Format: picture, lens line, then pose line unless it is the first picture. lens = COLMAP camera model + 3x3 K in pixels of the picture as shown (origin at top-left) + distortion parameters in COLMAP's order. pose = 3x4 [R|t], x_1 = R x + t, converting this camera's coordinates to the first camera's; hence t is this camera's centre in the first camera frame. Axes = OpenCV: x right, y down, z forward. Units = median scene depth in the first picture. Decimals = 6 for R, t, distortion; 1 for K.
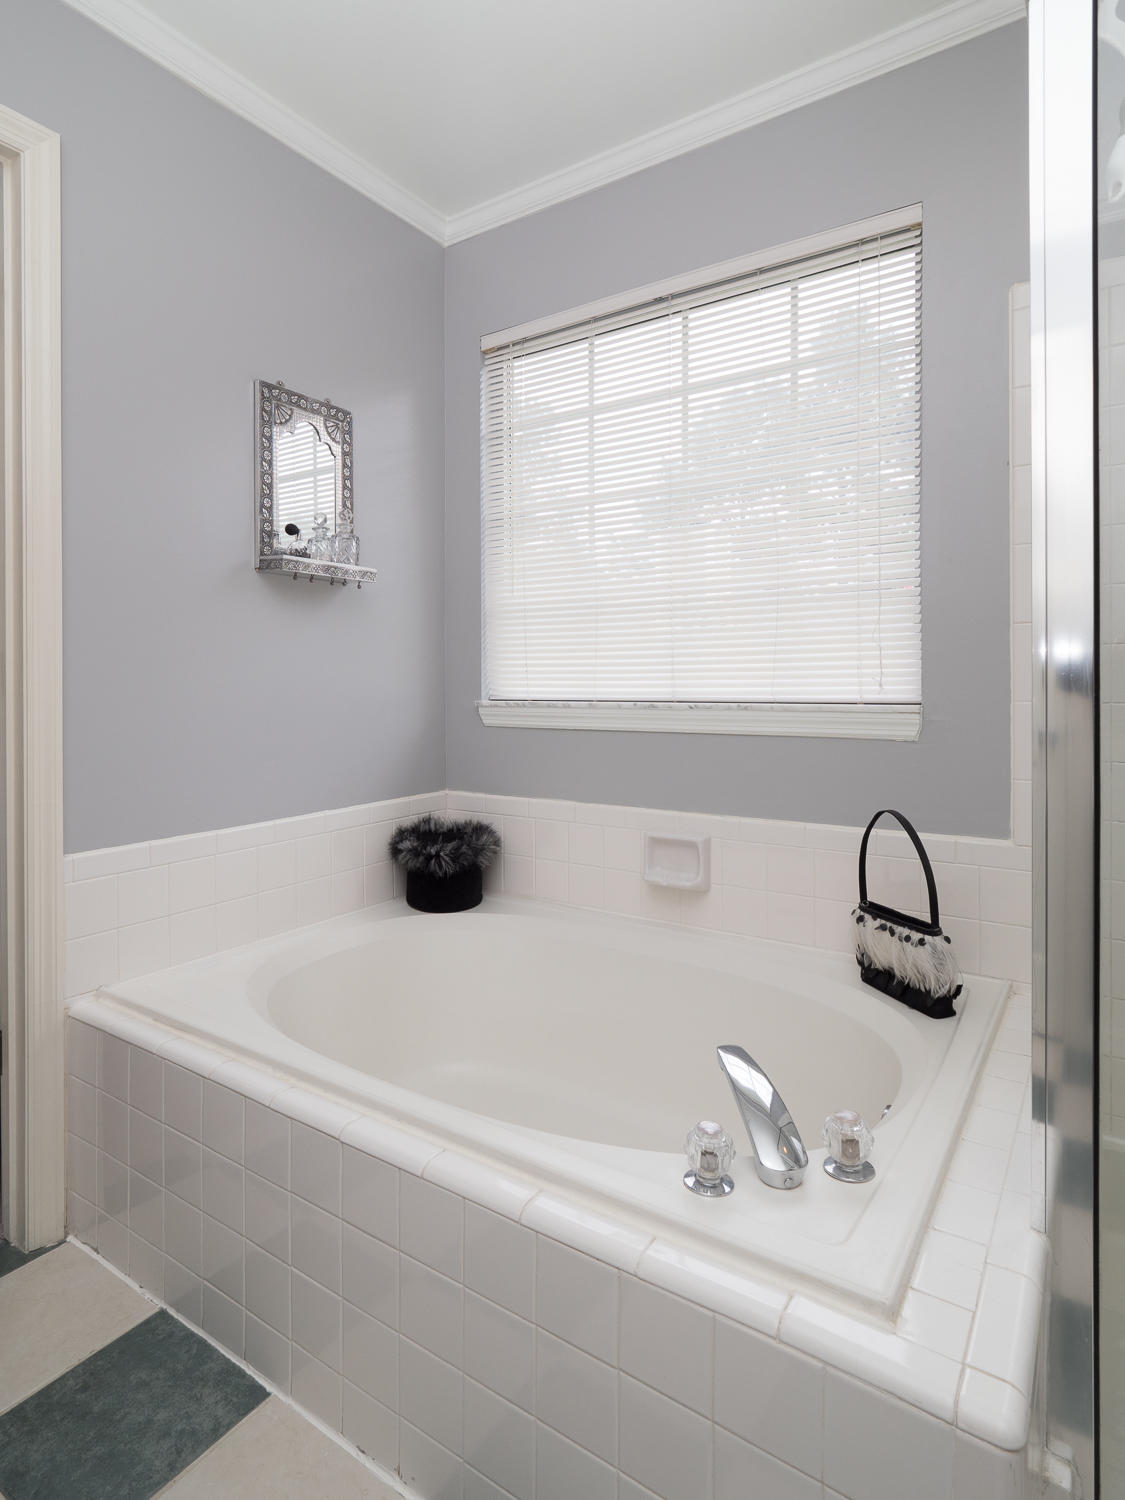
lens RADIAL K [[832.0, 0, 560.9], [0, 832.0, 690.1], [0, 0, 1]] dist [-0.000802, -0.000210]
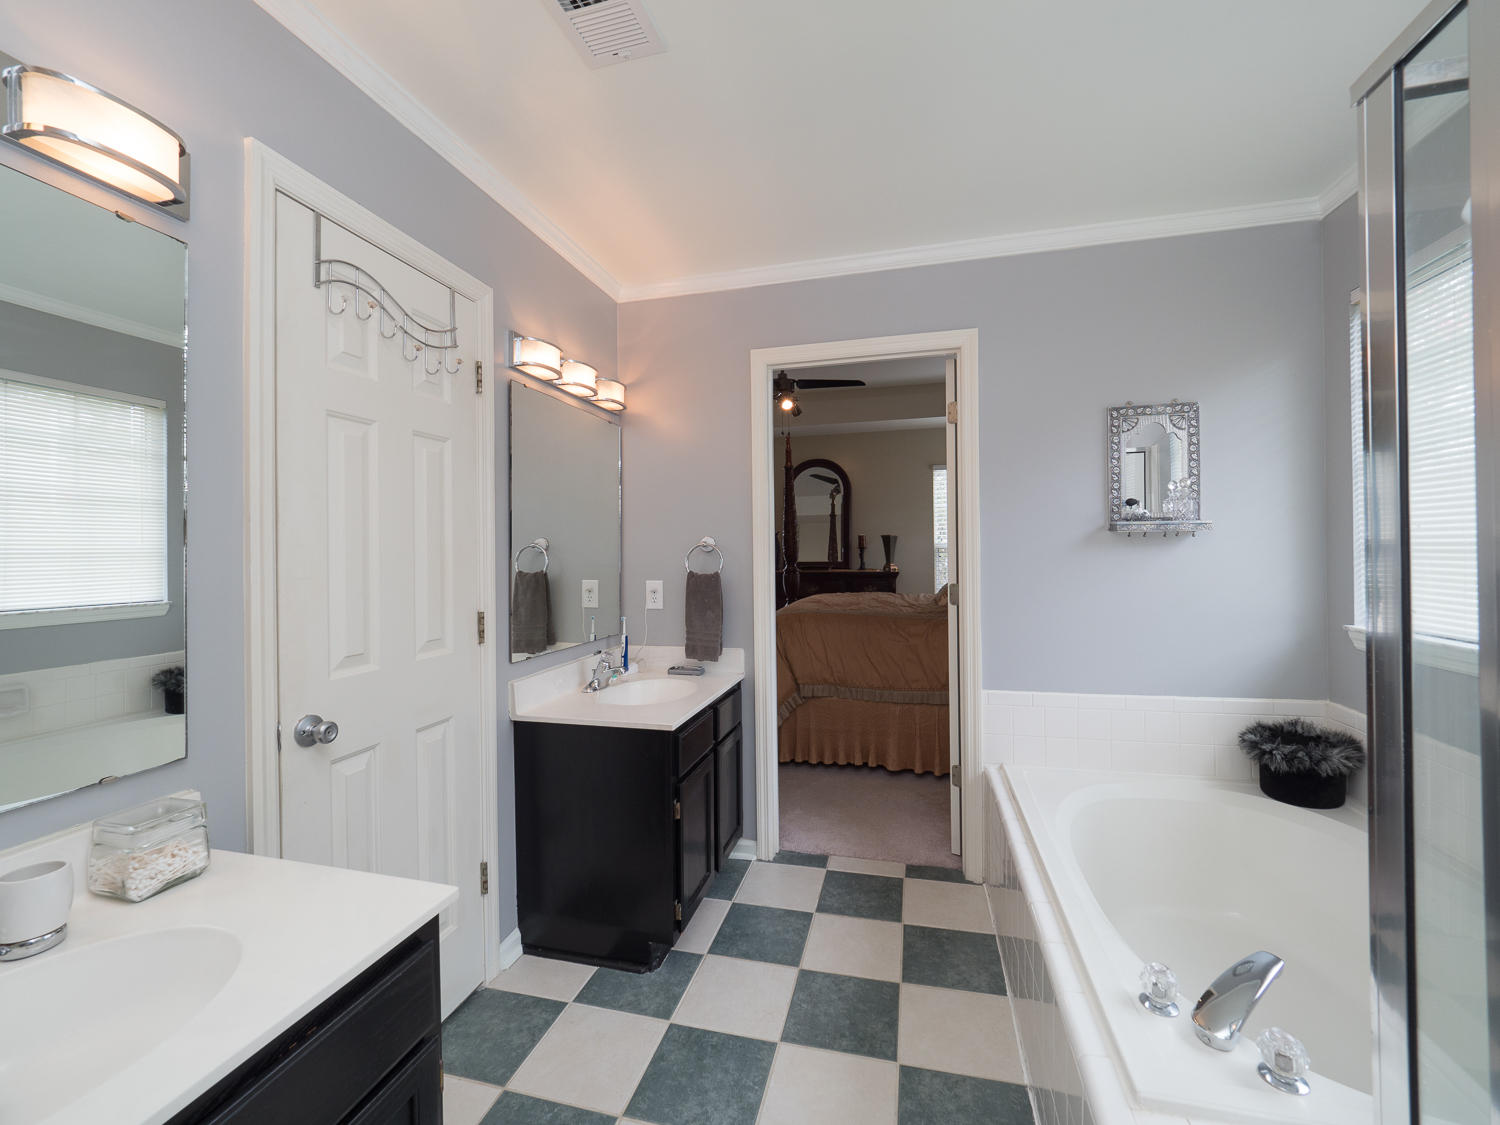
lens RADIAL K [[629.4, 0, 747.9], [0, 629.4, 550.2], [0, 0, 1]] dist [0.000369, -0.007466]
pose [[0.339038, -0.003214, -0.940767, 0.464940], [0.001080, 0.999995, -0.003027, -0.096396], [0.940772, 0.000010, 0.339039, -0.024322]]
